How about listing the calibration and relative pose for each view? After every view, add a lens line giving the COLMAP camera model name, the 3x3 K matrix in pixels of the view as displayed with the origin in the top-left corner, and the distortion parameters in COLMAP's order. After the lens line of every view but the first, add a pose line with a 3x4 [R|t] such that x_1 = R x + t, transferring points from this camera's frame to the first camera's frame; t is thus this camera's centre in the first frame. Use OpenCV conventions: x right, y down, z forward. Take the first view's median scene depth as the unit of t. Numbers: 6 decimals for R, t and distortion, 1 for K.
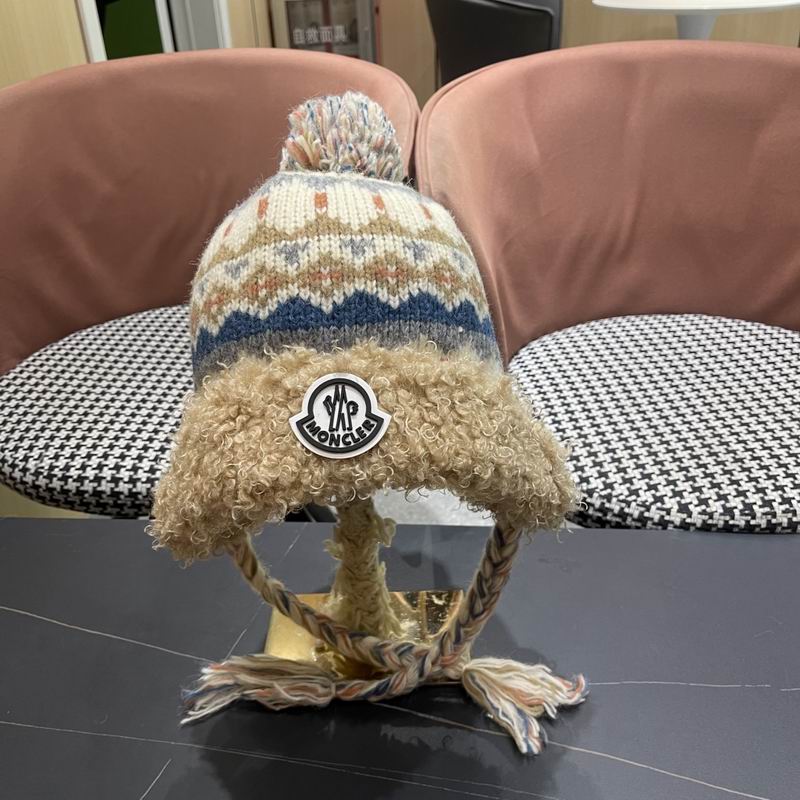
lens RADIAL K [[835.0, 0, 398.4], [0, 835.0, 401.7], [0, 0, 1]] dist [0.018937, 0.000000]
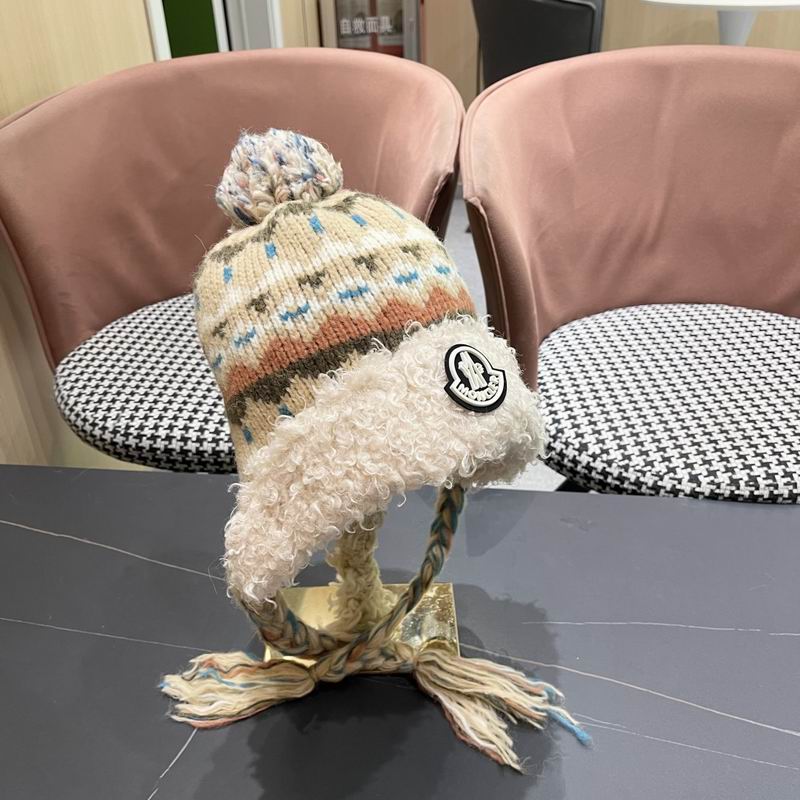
lens RADIAL K [[835.0, 0, 393.9], [0, 835.0, 407.1], [0, 0, 1]] dist [0.018937, 0.000000]
pose [[0.998750, 0.028595, -0.040989, -0.011845], [-0.027638, 0.999336, 0.023722, 0.015805], [0.041640, -0.022559, 0.998878, -0.109108]]
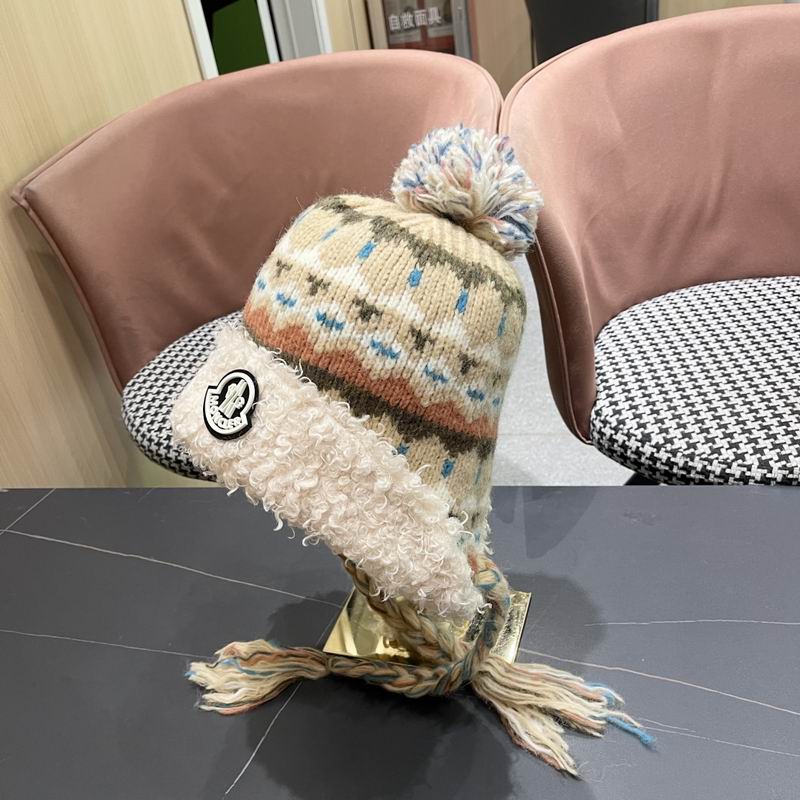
lens RADIAL K [[835.0, 0, 398.9], [0, 835.0, 409.2], [0, 0, 1]] dist [0.018937, 0.000000]
pose [[0.990010, -0.036012, -0.136318, 0.027584], [0.041140, 0.998541, 0.034989, 0.001641], [0.134859, -0.040248, 0.990047, -0.096693]]
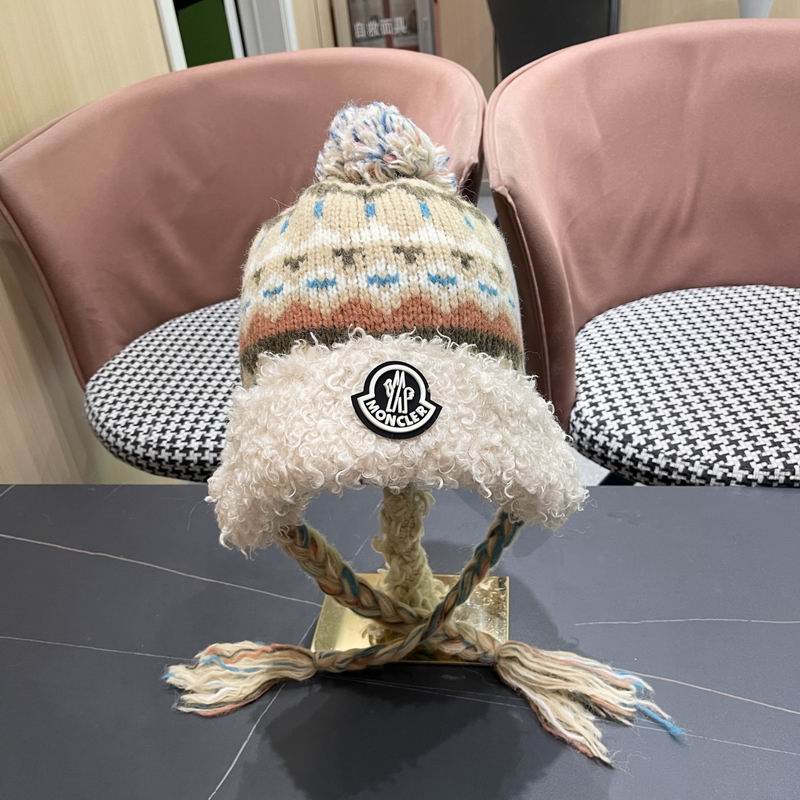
lens RADIAL K [[835.0, 0, 400.7], [0, 835.0, 403.4], [0, 0, 1]] dist [0.018937, 0.000000]
pose [[0.997204, -0.021328, -0.071614, -0.016147], [0.022432, 0.999641, 0.014649, 0.020771], [0.071276, -0.016214, 0.997325, -0.081160]]
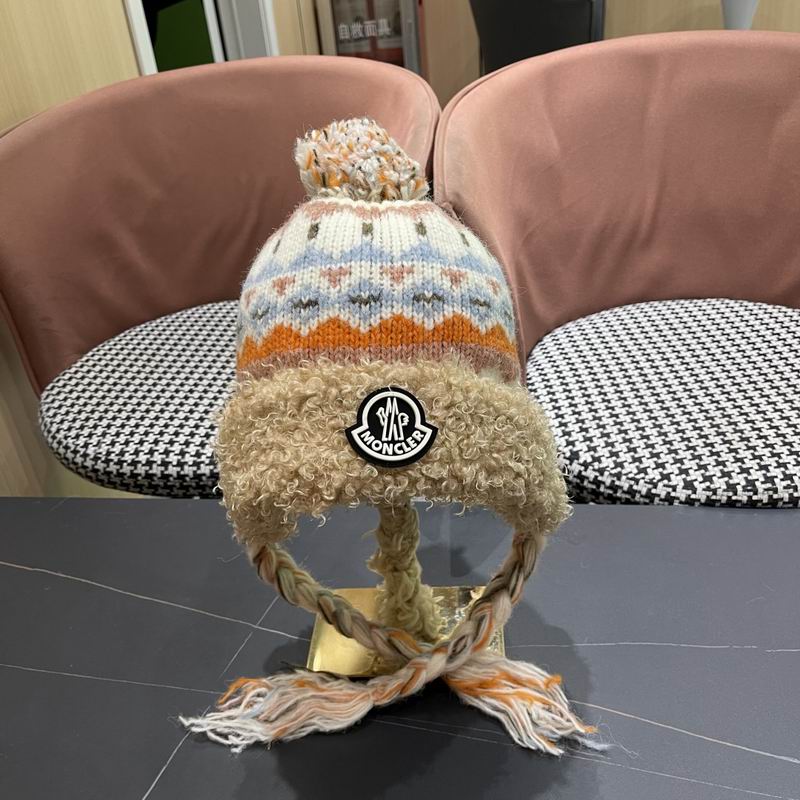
lens RADIAL K [[835.0, 0, 401.8], [0, 835.0, 406.4], [0, 0, 1]] dist [0.018937, 0.000000]
pose [[0.997464, -0.013905, -0.069798, 0.048704], [0.015413, 0.999659, 0.021101, 0.000173], [0.069481, -0.022124, 0.997338, -0.070072]]
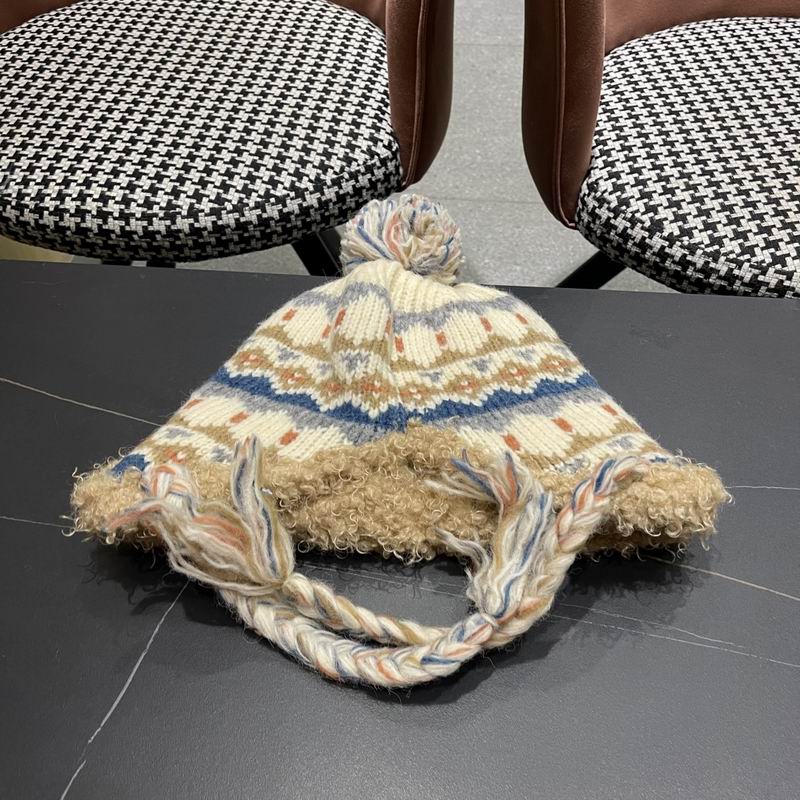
lens RADIAL K [[835.0, 0, 412.7], [0, 835.0, 408.7], [0, 0, 1]] dist [0.018937, 0.000000]
pose [[0.999453, 0.023732, 0.023033, -0.054226], [-0.029909, 0.945828, 0.323287, 0.000829], [-0.014113, -0.323799, 0.946021, 0.172539]]
